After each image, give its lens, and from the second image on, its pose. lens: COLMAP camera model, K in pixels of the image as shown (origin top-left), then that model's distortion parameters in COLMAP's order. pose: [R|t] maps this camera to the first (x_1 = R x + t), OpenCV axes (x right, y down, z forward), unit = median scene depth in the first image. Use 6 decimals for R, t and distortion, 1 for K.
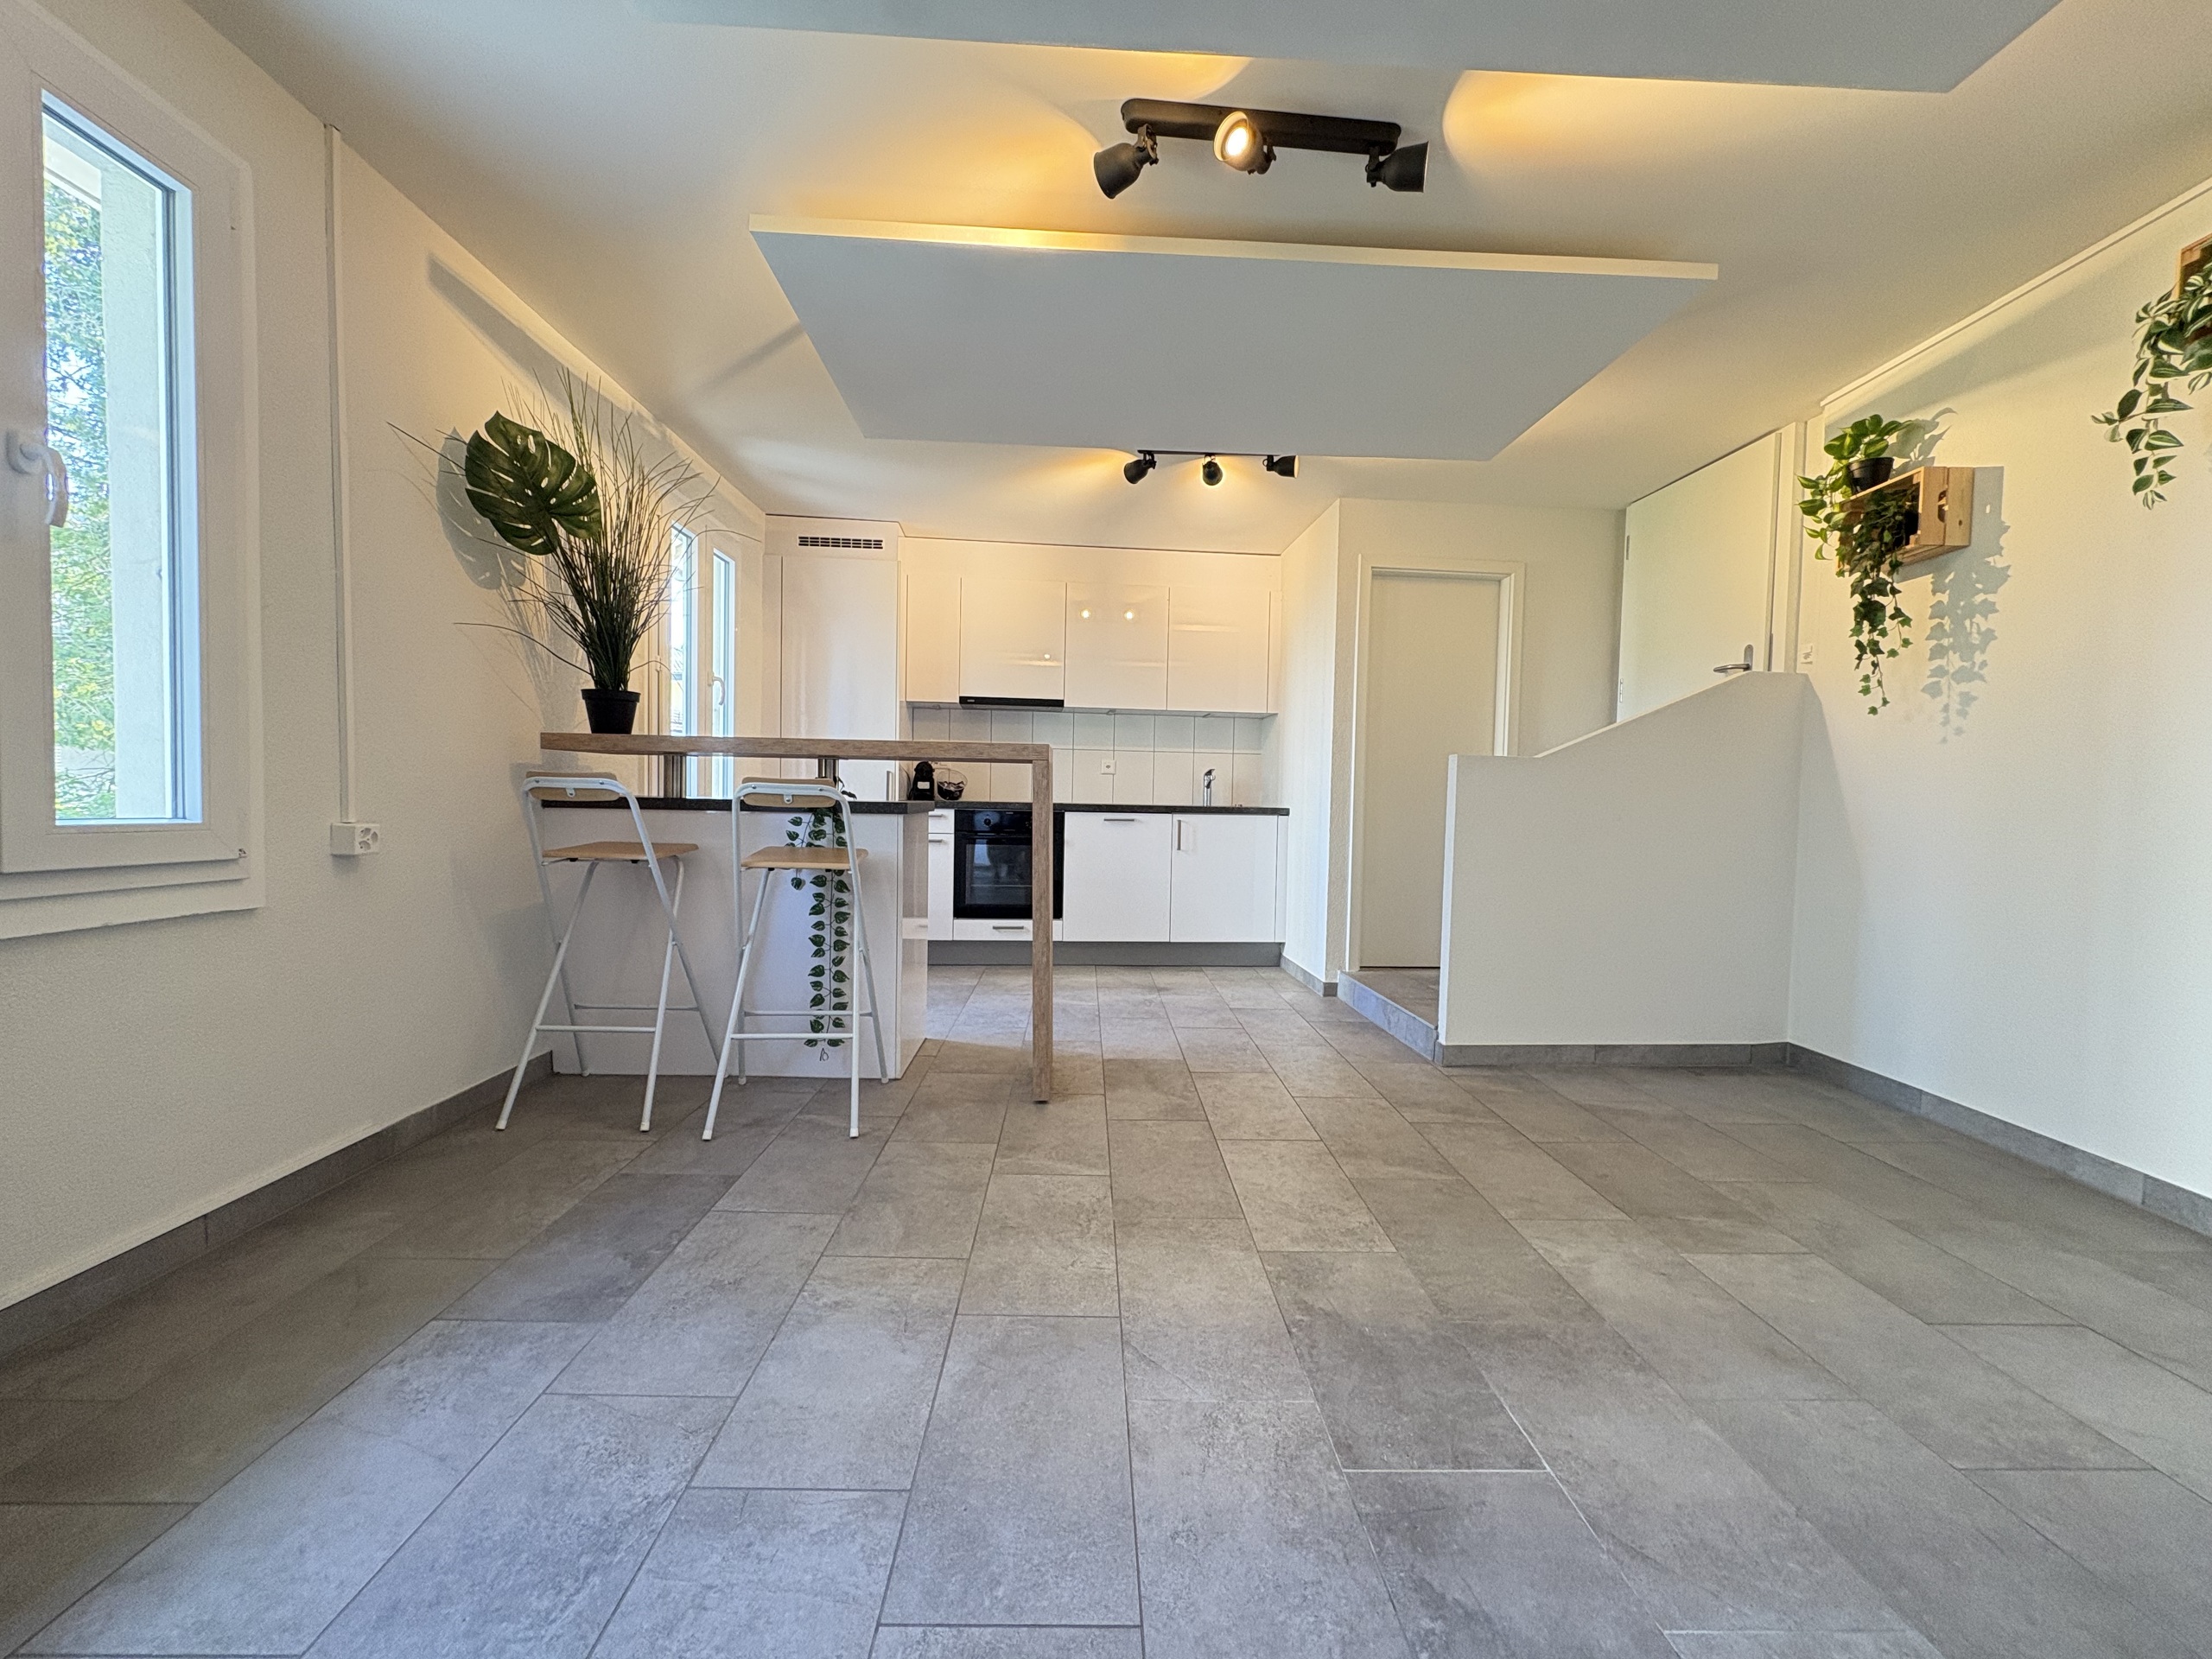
lens RADIAL K [[875.5, 0, 1107.8], [0, 875.5, 833.3], [0, 0, 1]] dist [0.000060, -0.000046]
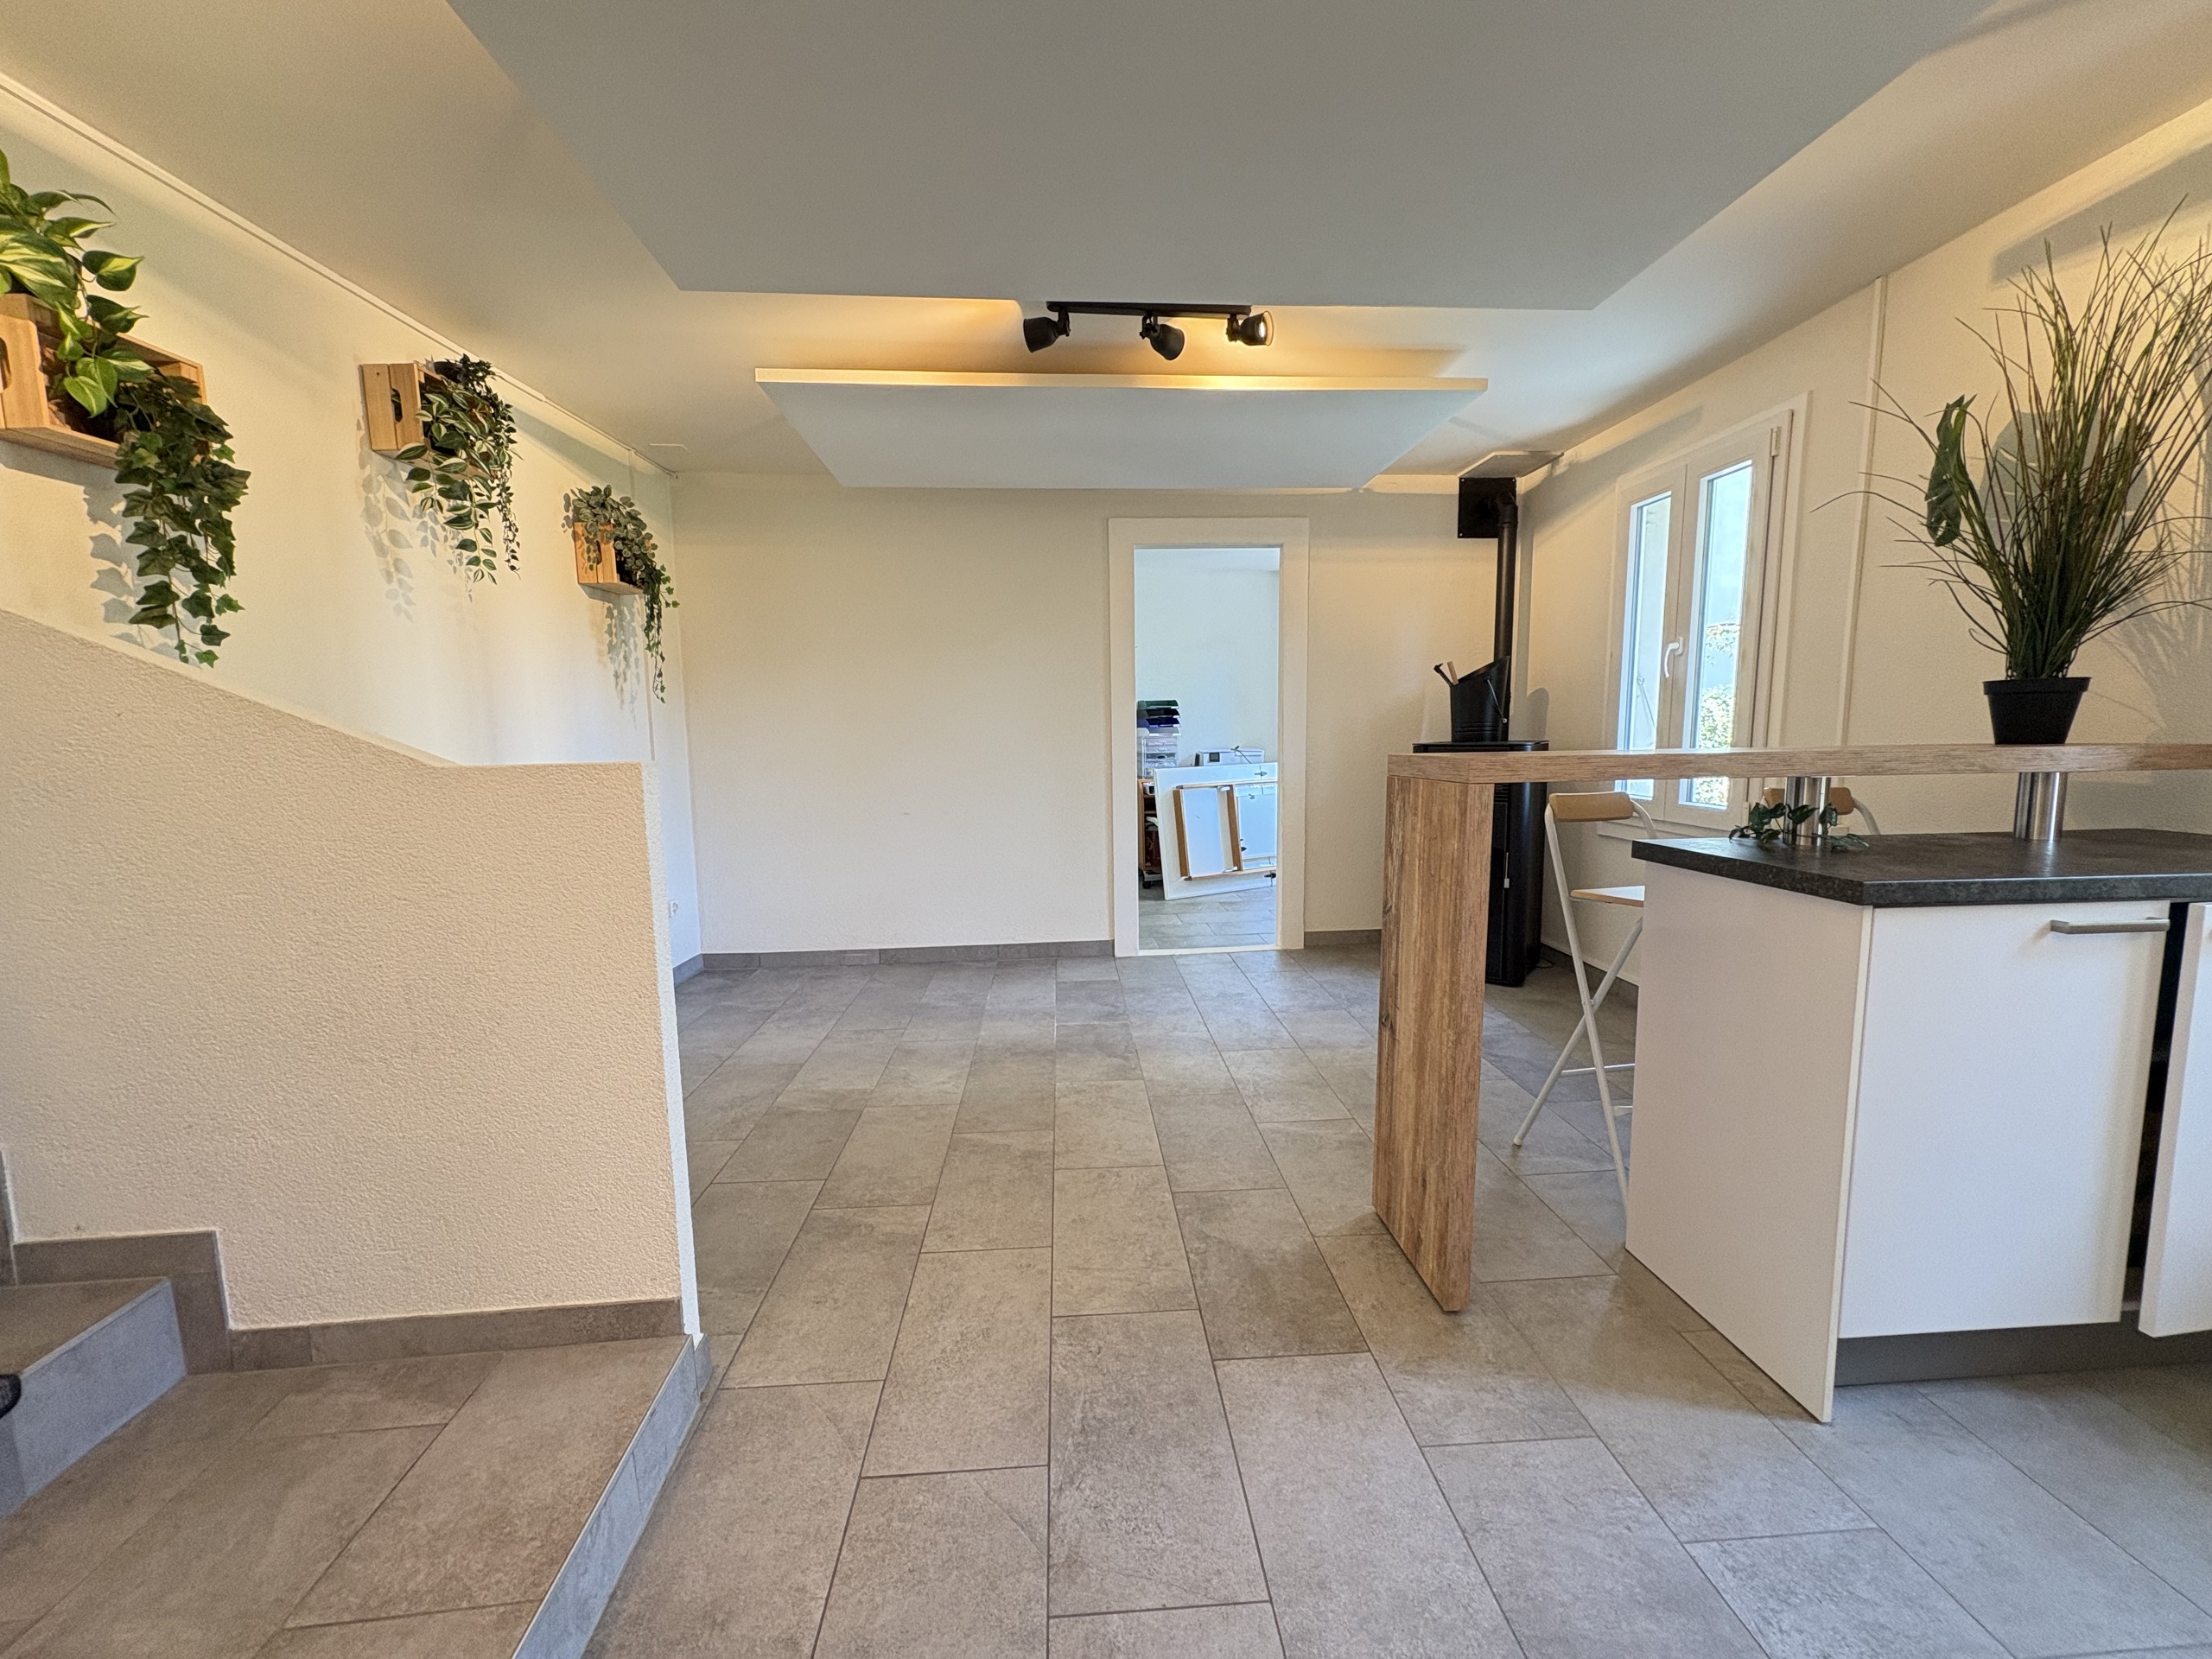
lens RADIAL K [[875.5, 0, 1107.8], [0, 875.5, 833.3], [0, 0, 1]] dist [0.000060, -0.000046]
pose [[-0.999602, -0.000405, -0.028196, 0.248271], [-0.004690, 0.988357, 0.152077, -0.184468], [0.027806, 0.152149, -0.987966, 2.201935]]
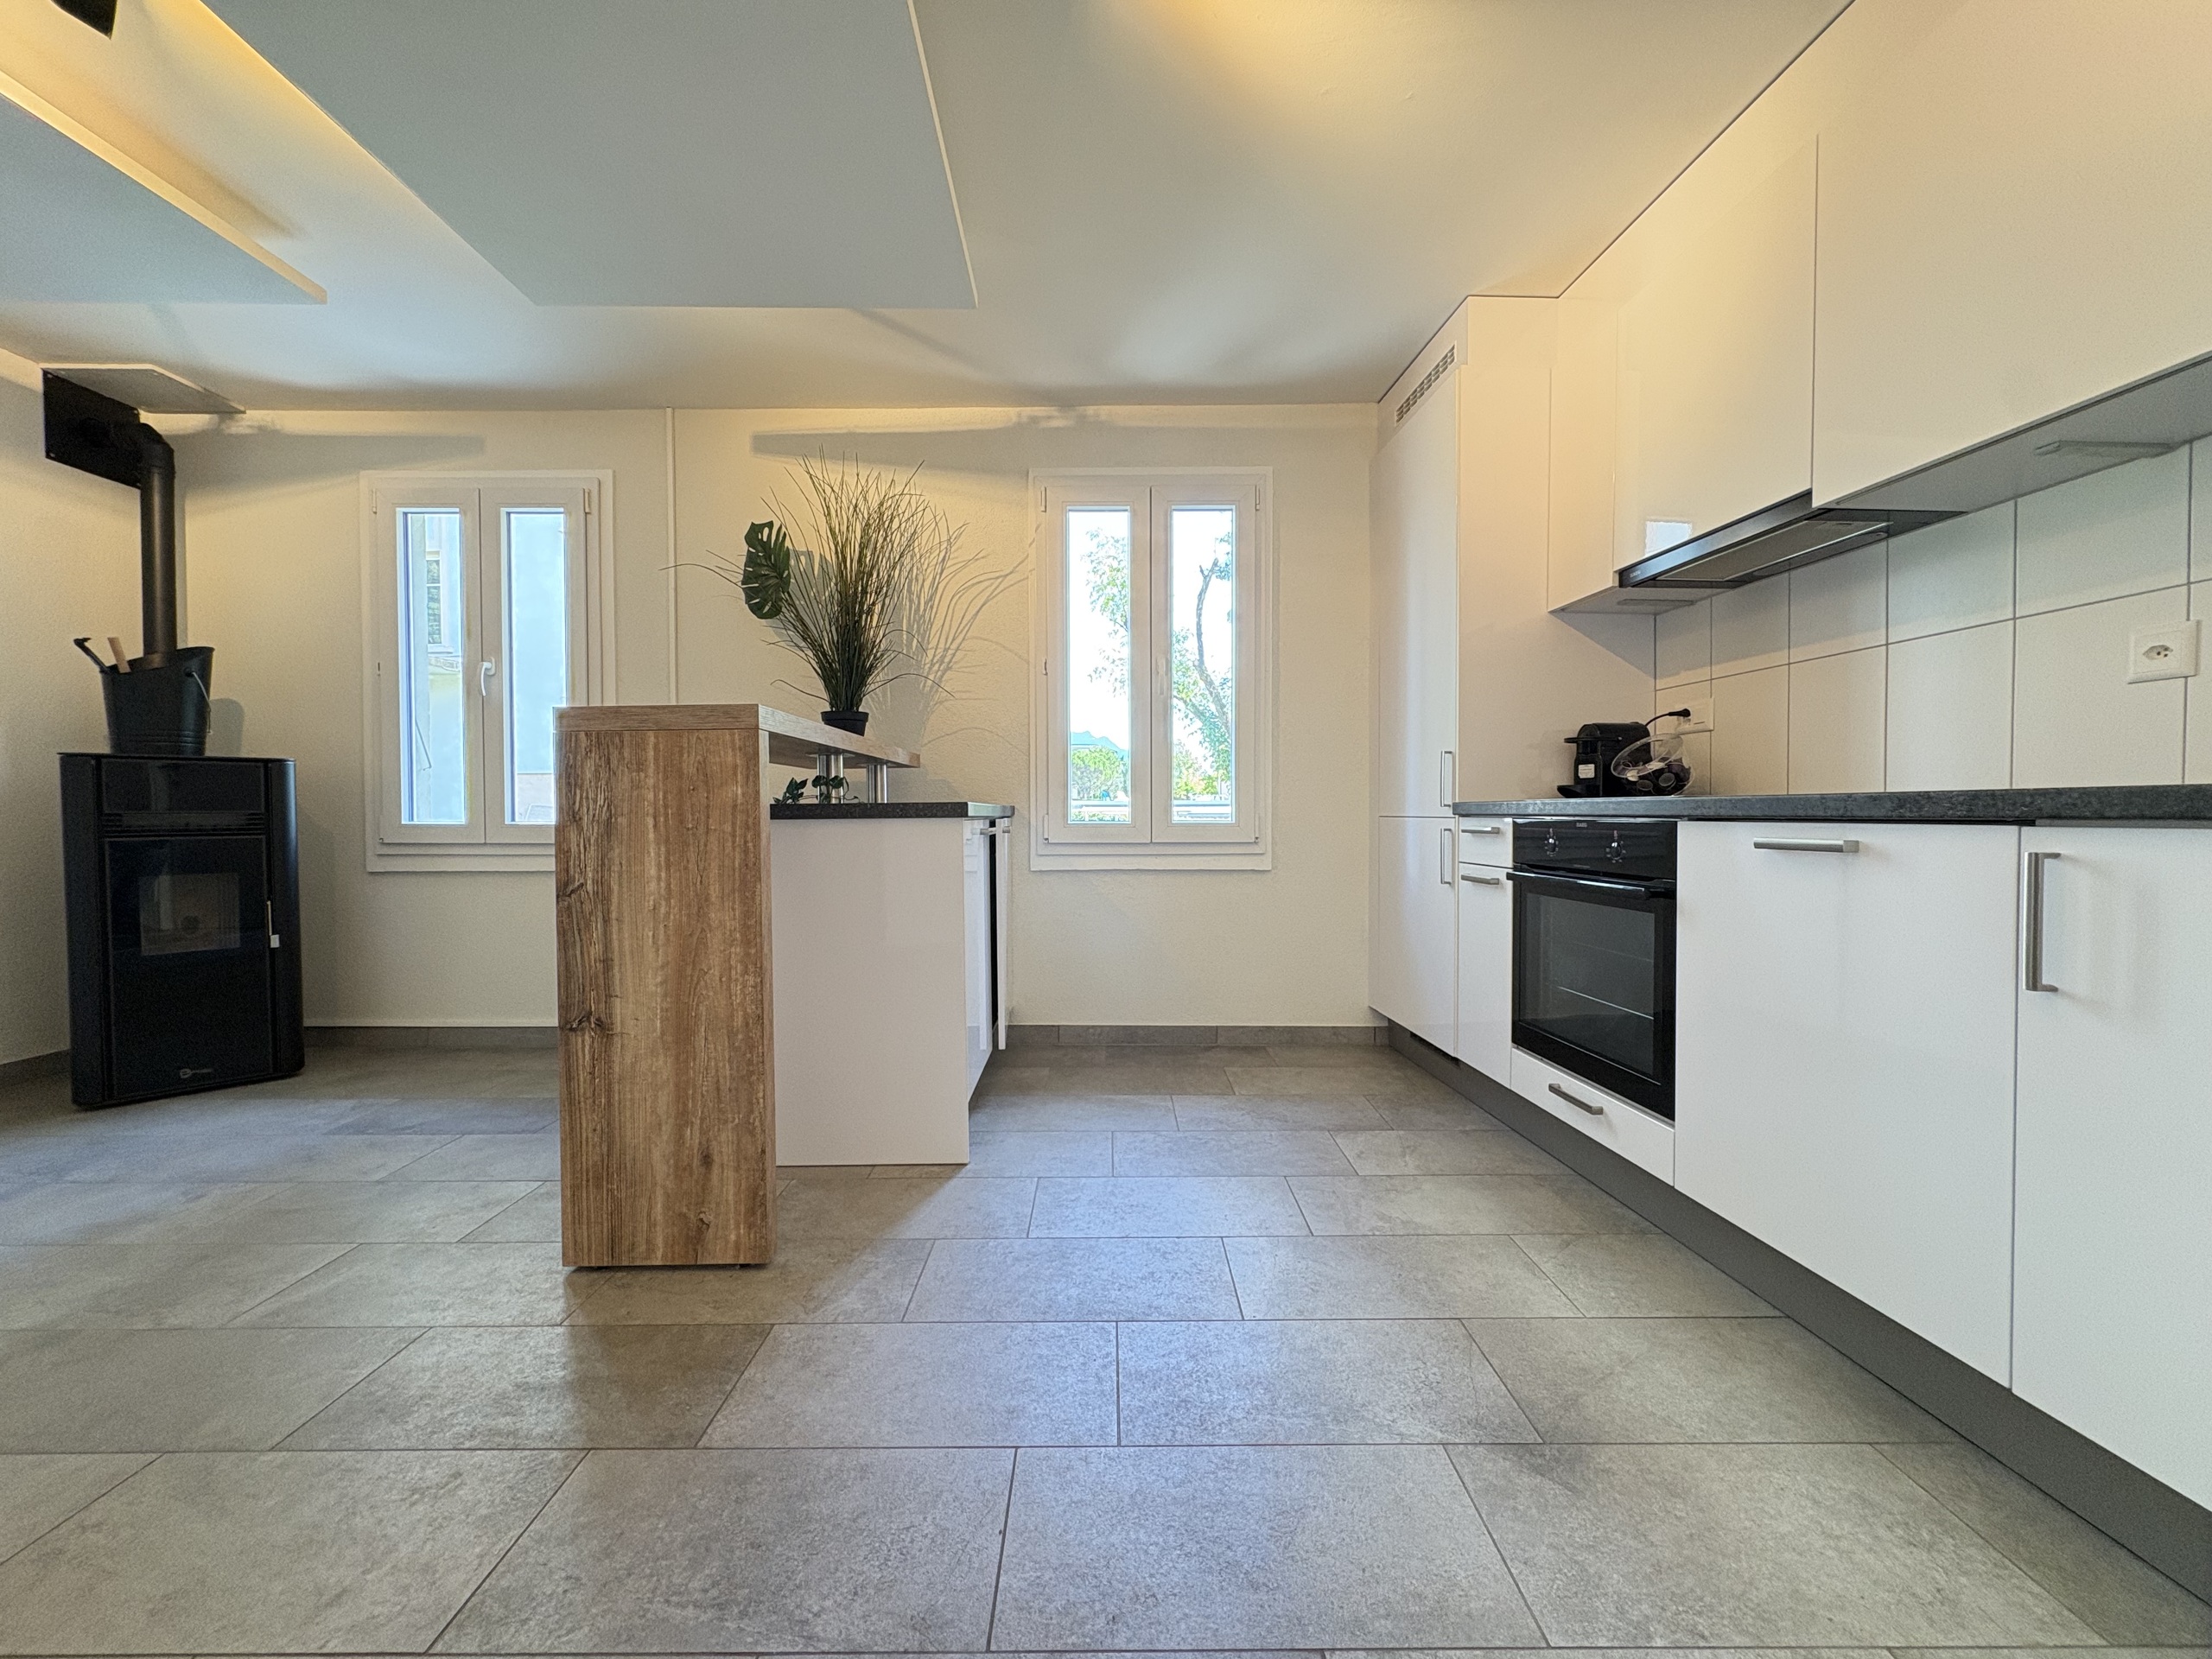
lens RADIAL K [[875.5, 0, 1107.8], [0, 875.5, 833.3], [0, 0, 1]] dist [0.000060, -0.000046]
pose [[-0.027147, 0.003961, -0.999624, 0.708431], [-0.033138, 0.999439, 0.004860, -0.030669], [0.999082, 0.033257, -0.027000, 1.790765]]
